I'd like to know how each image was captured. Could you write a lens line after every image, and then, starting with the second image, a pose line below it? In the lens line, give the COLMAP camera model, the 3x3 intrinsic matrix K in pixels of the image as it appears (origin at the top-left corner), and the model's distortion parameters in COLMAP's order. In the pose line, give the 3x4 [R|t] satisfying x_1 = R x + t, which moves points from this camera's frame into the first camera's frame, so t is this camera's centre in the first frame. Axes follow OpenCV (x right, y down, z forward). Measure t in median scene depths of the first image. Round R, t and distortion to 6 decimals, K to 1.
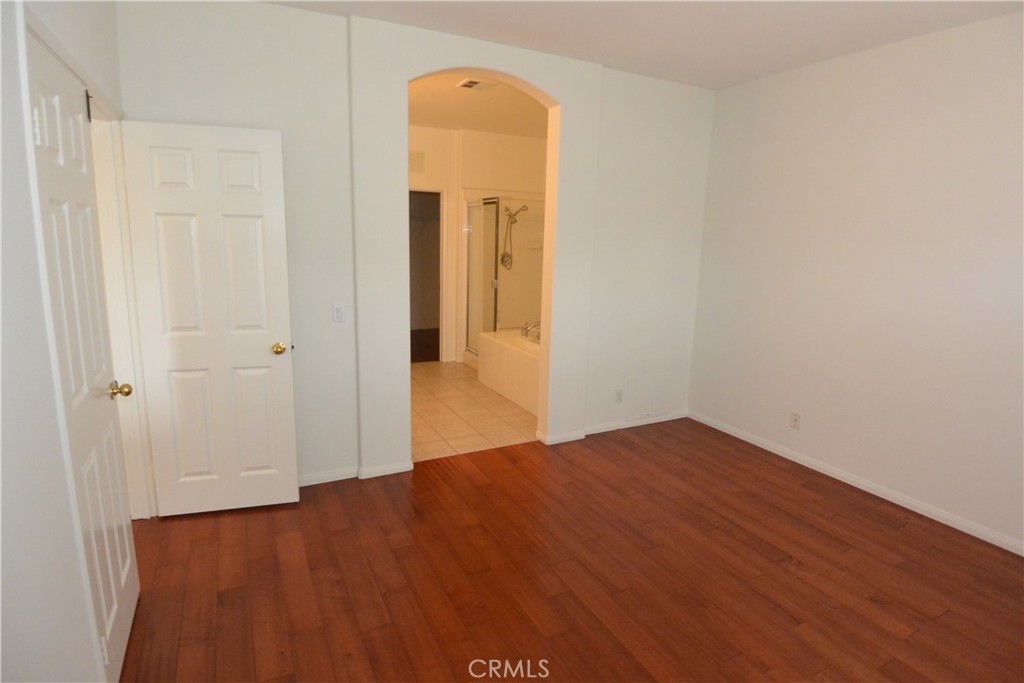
lens RADIAL K [[538.9, 0, 514.9], [0, 538.9, 325.4], [0, 0, 1]] dist [-0.029027, -0.000515]
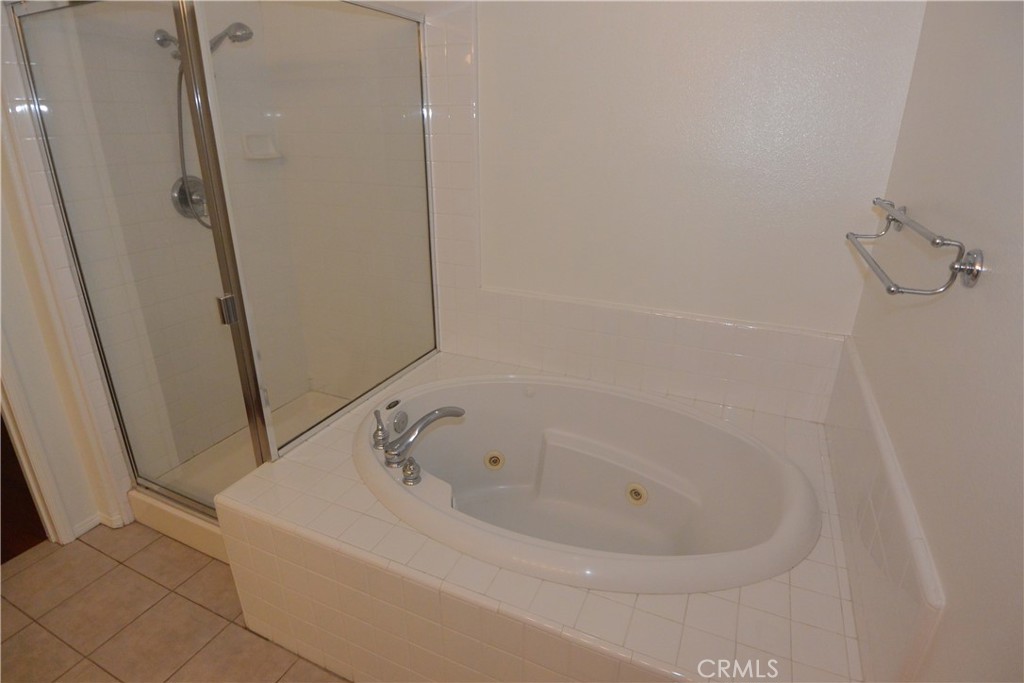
lens RADIAL K [[538.9, 0, 514.9], [0, 538.9, 325.4], [0, 0, 1]] dist [-0.029027, -0.000515]
pose [[0.795314, -0.227482, 0.561896, -0.148054], [0.123654, 0.968309, 0.216995, -0.211217], [-0.593452, -0.103099, 0.798239, 1.375335]]
